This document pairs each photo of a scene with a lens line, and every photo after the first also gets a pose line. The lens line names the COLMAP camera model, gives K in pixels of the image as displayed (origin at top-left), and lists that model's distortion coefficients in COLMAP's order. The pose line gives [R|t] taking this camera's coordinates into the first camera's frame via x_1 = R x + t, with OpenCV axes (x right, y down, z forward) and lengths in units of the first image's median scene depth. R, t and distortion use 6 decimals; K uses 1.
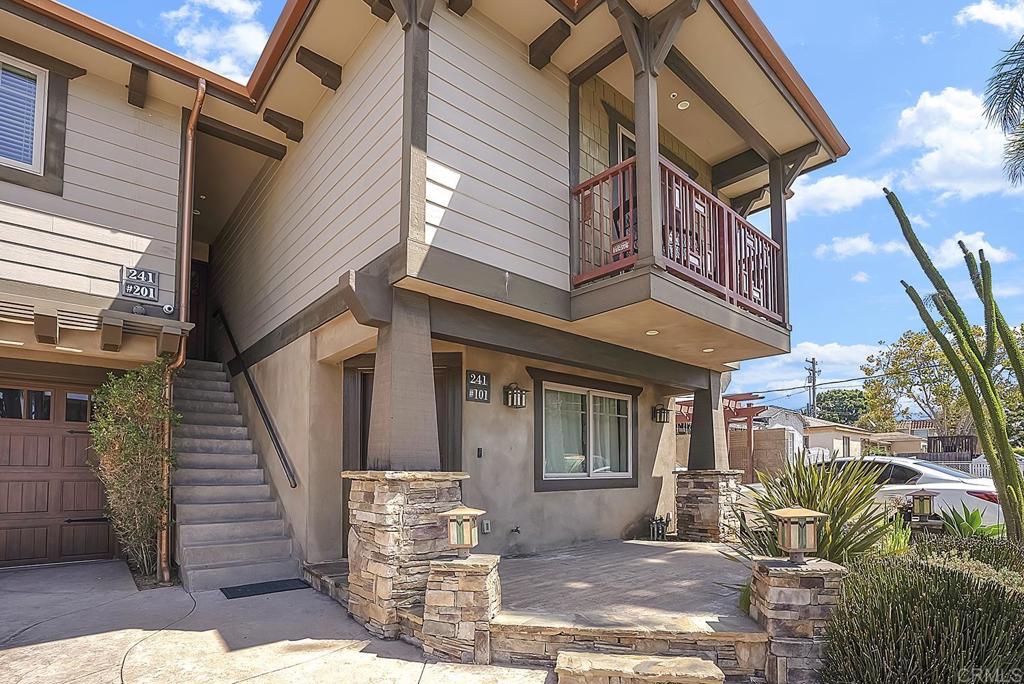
lens RADIAL K [[486.4, 0, 512.0], [0, 486.4, 342.0], [0, 0, 1]] dist [-0.066155, 0.029058]
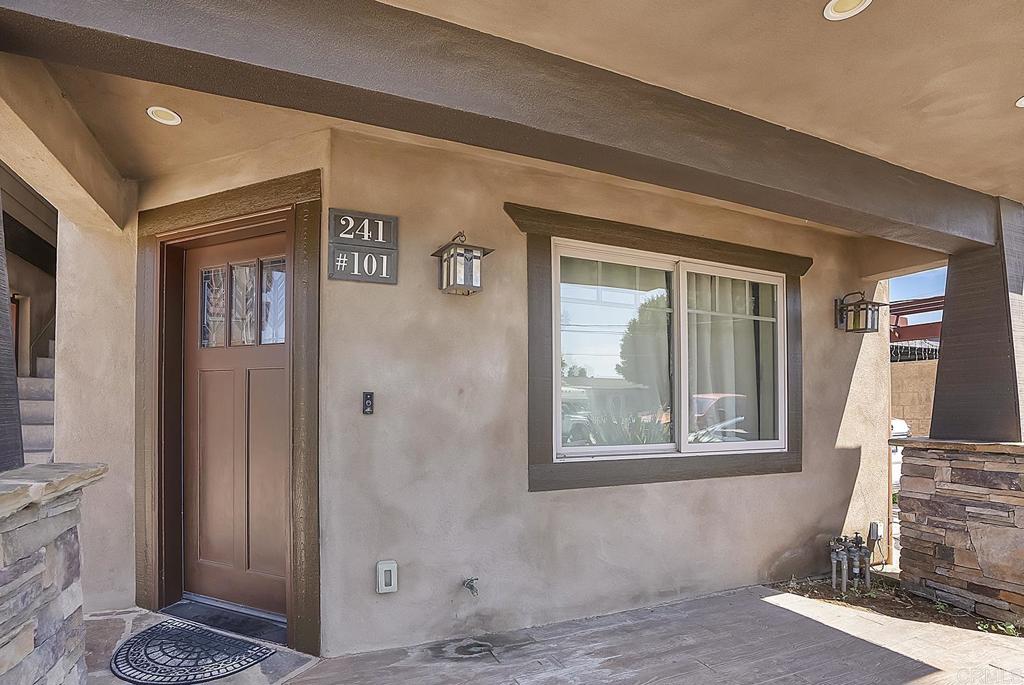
lens RADIAL K [[486.4, 0, 512.0], [0, 486.4, 342.5], [0, 0, 1]] dist [-0.066155, 0.029058]
pose [[0.954319, -0.034891, -0.296744, 0.144969], [0.071761, 0.990854, 0.114275, 0.114533], [0.290043, -0.130349, 0.948095, 0.536702]]
